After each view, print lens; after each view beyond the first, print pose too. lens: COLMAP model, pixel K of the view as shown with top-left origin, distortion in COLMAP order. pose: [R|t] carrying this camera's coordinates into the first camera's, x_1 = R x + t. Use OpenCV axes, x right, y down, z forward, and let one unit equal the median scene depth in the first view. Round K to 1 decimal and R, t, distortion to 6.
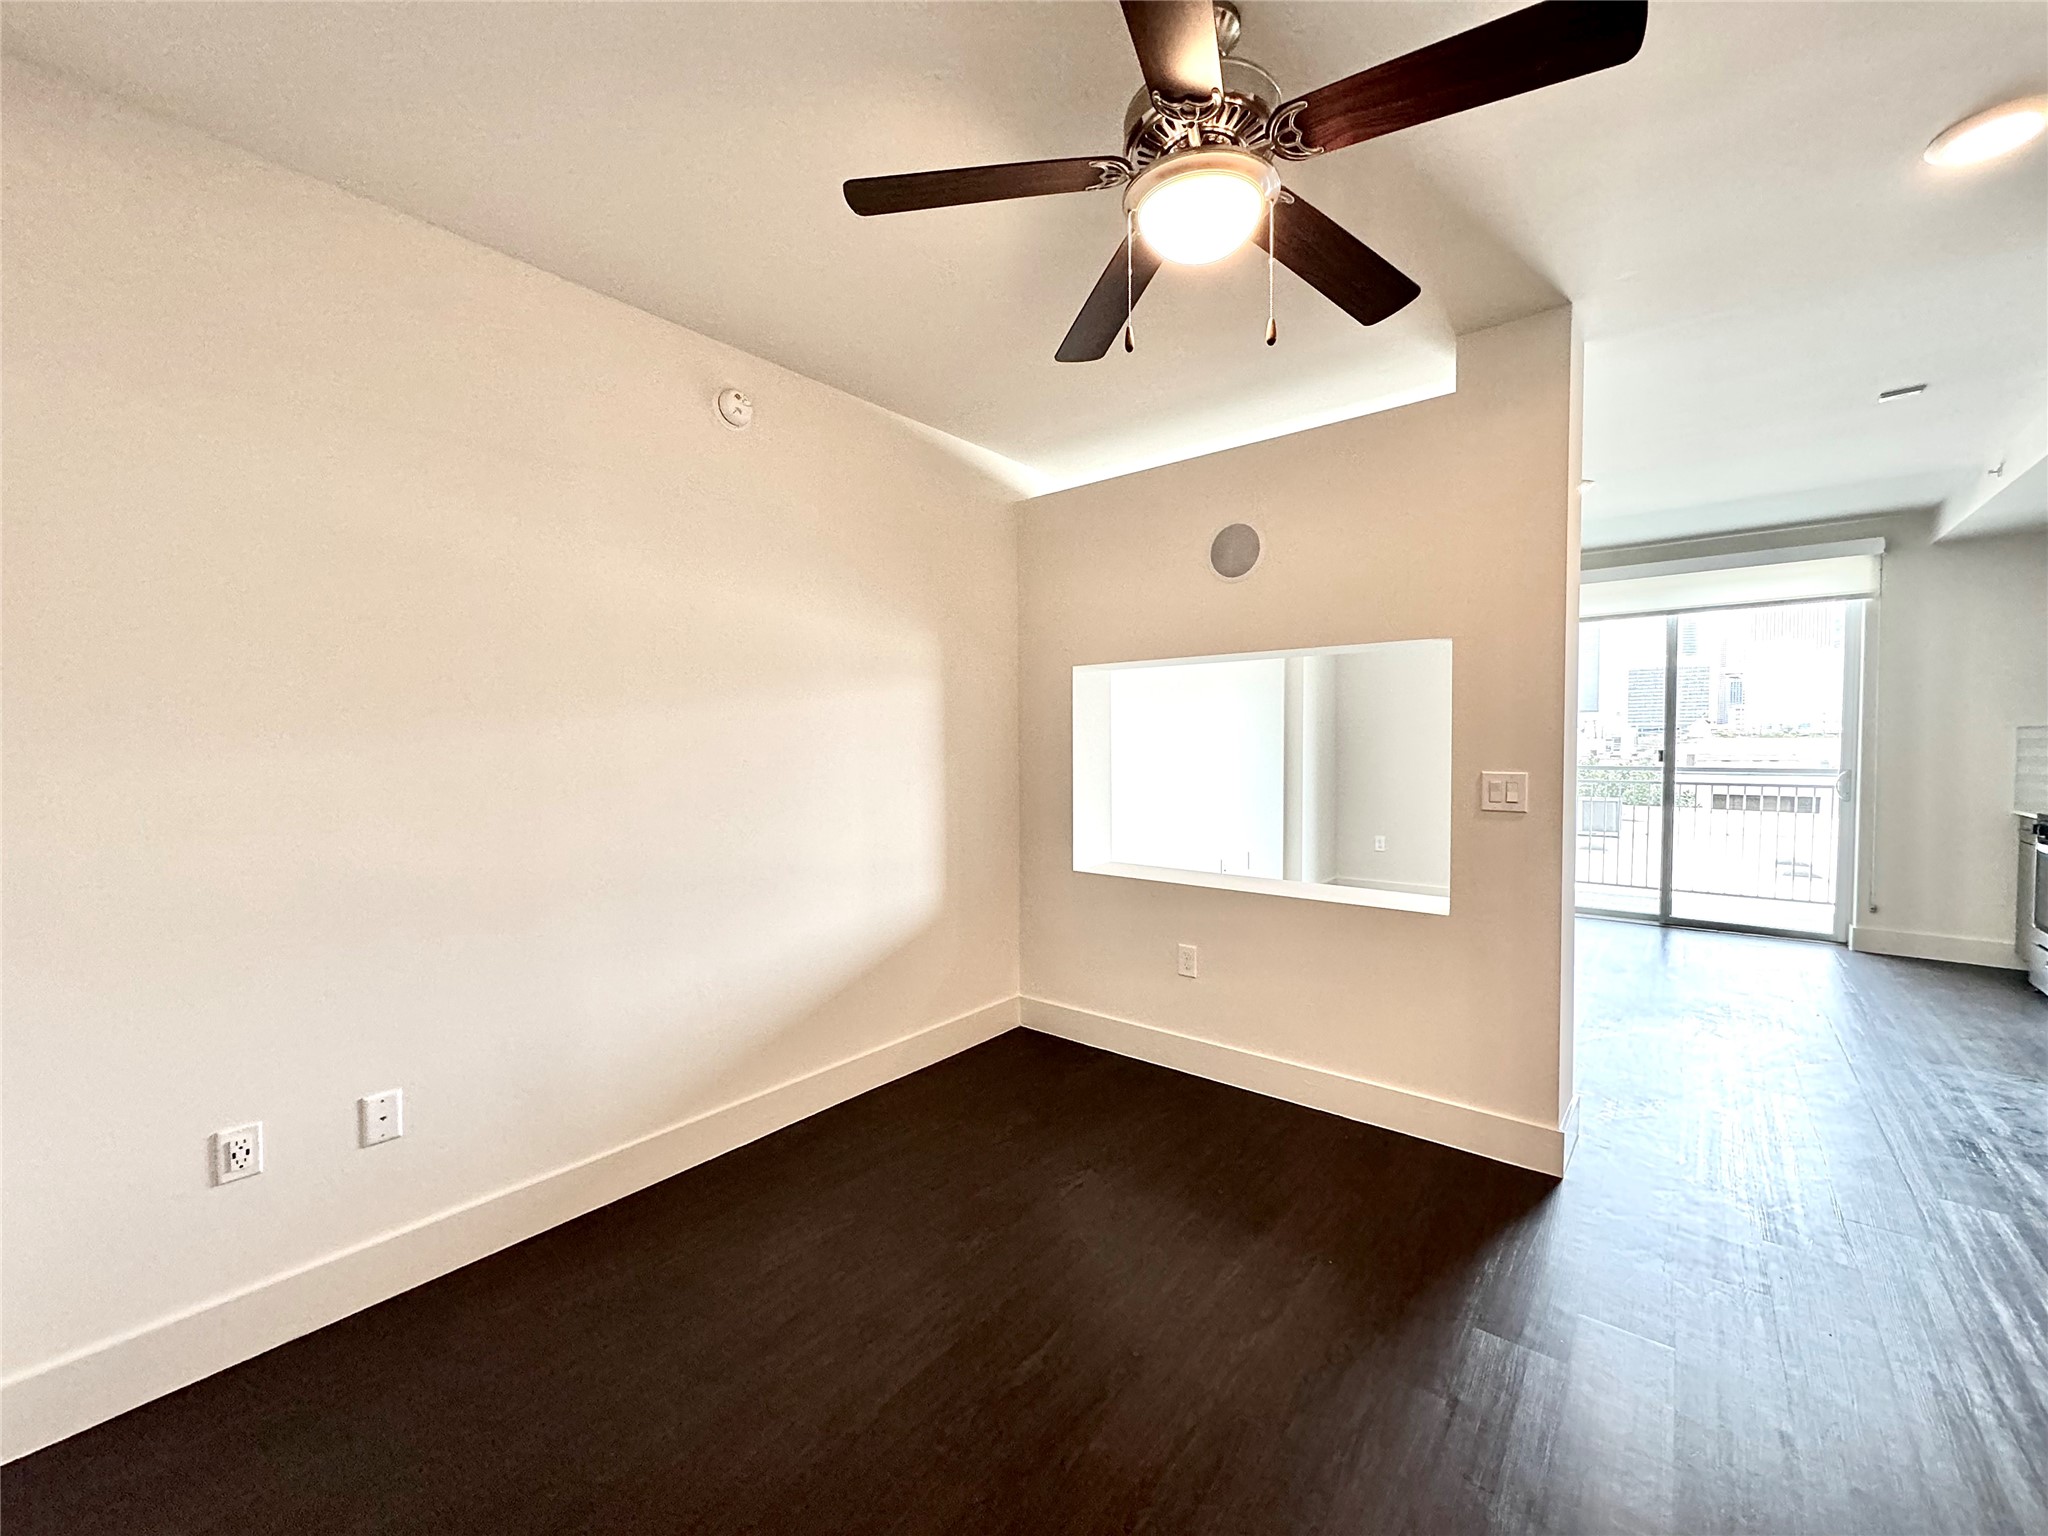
lens RADIAL K [[816.4, 0, 1024.0], [0, 816.4, 768.0], [0, 0, 1]] dist [0.001987, 0.000114]
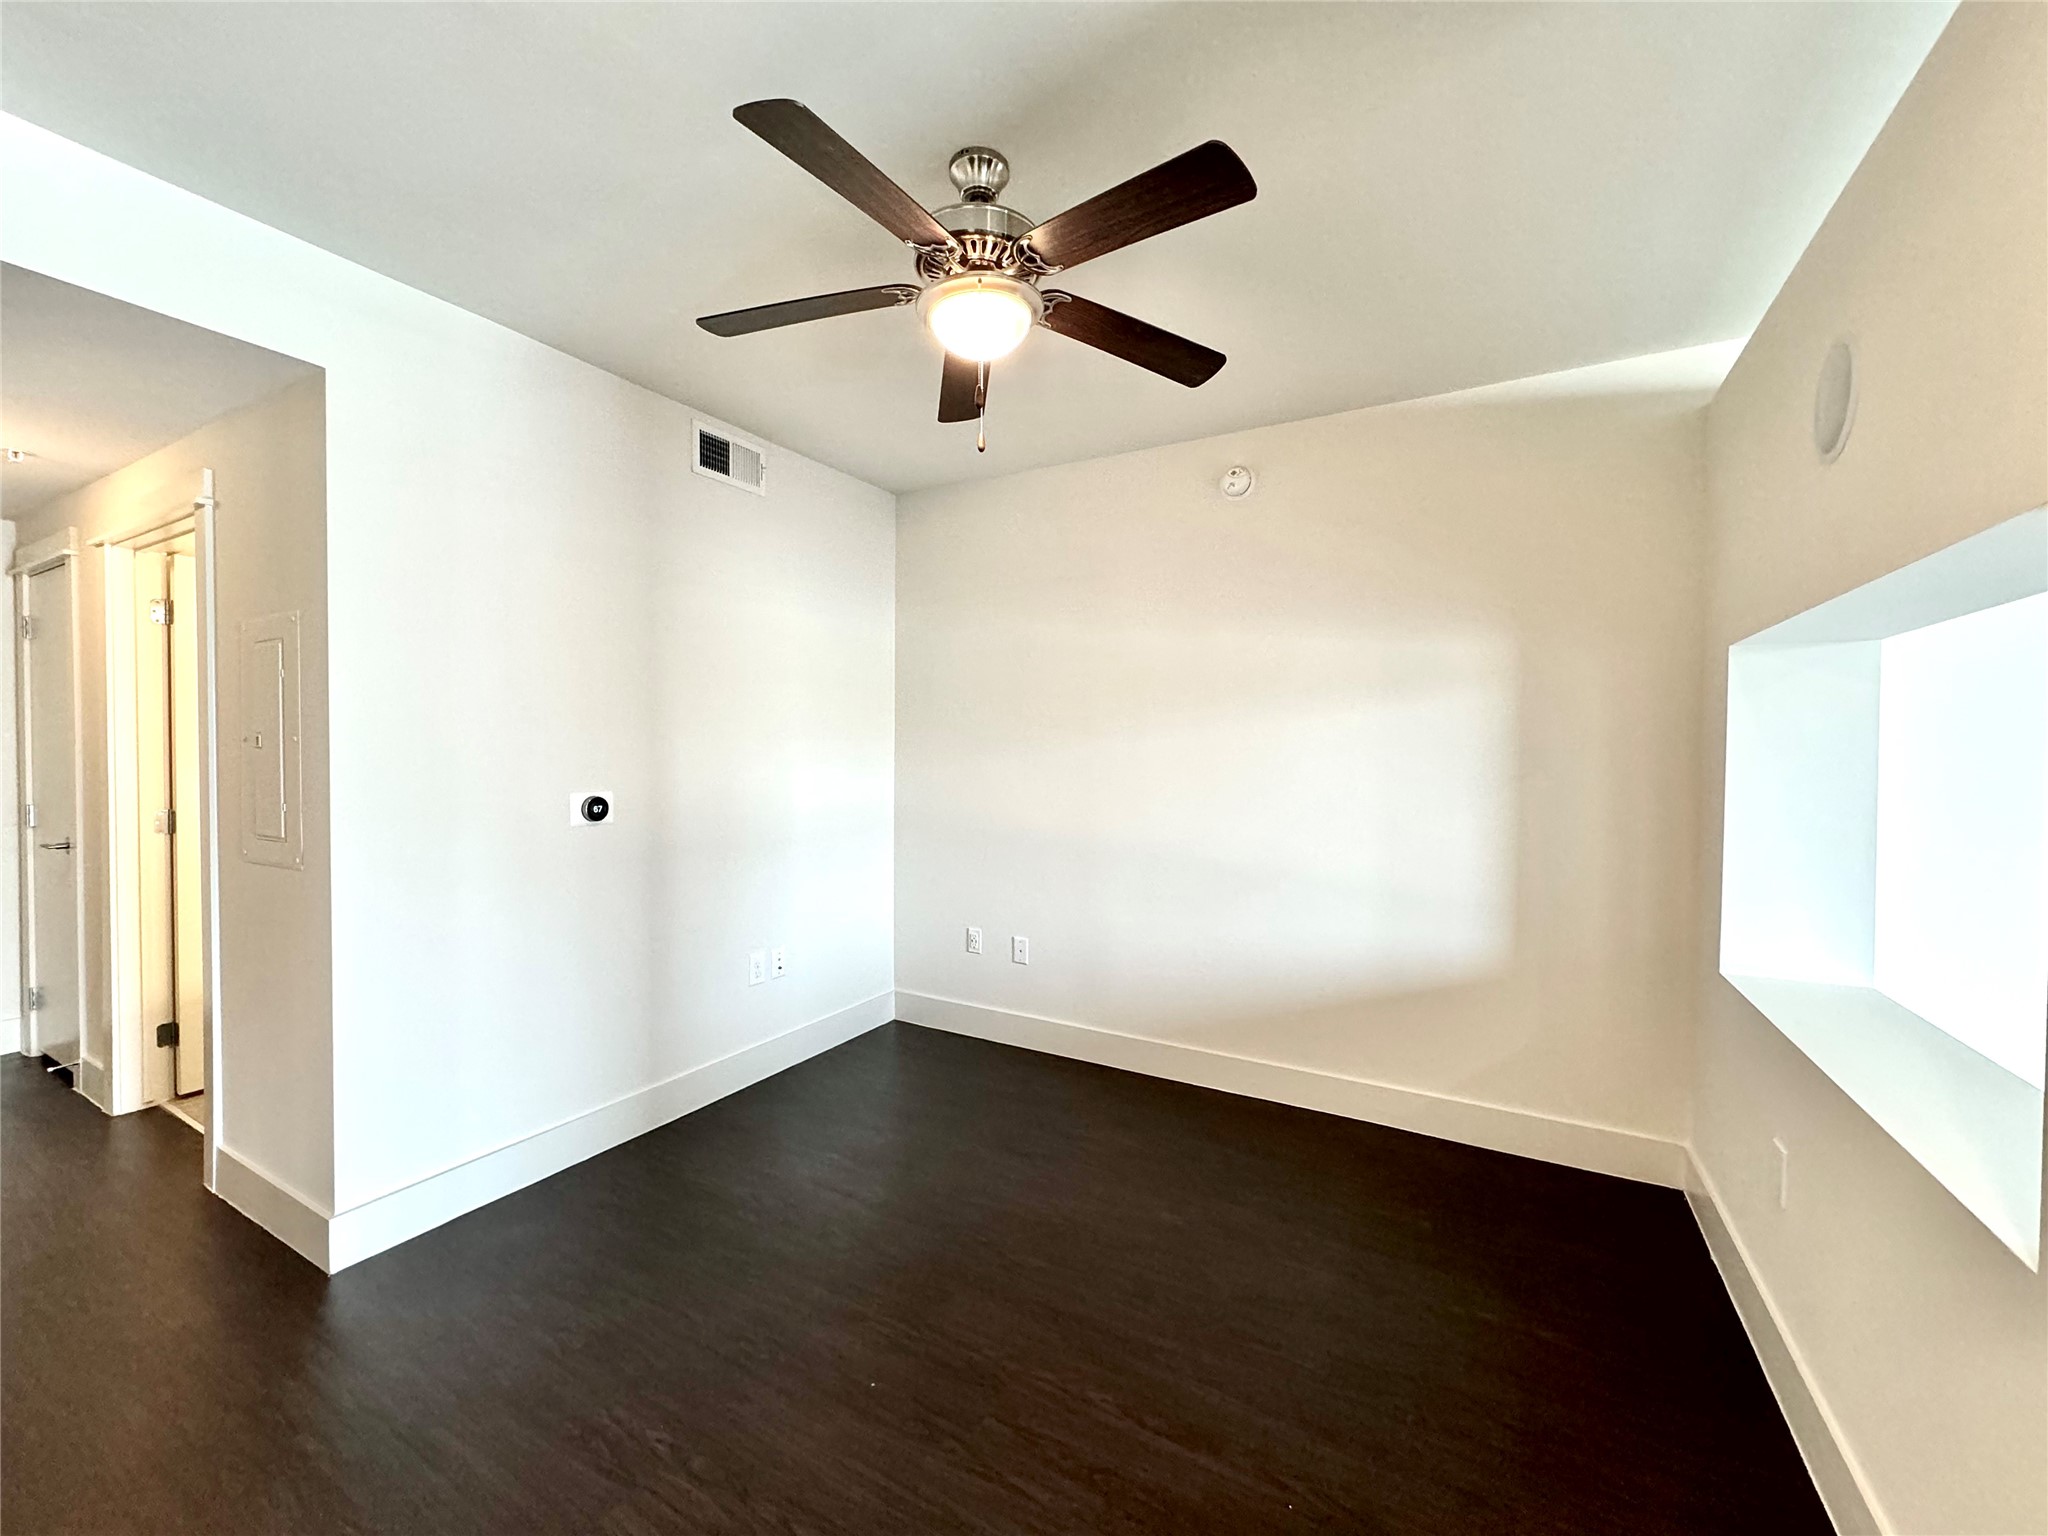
lens RADIAL K [[816.4, 0, 1024.0], [0, 816.4, 768.0], [0, 0, 1]] dist [0.001987, 0.000114]
pose [[0.166209, 0.032838, -0.985544, 4.066695], [-0.039520, 0.998864, 0.026617, -0.187211], [0.985298, 0.034524, 0.167318, 2.547704]]
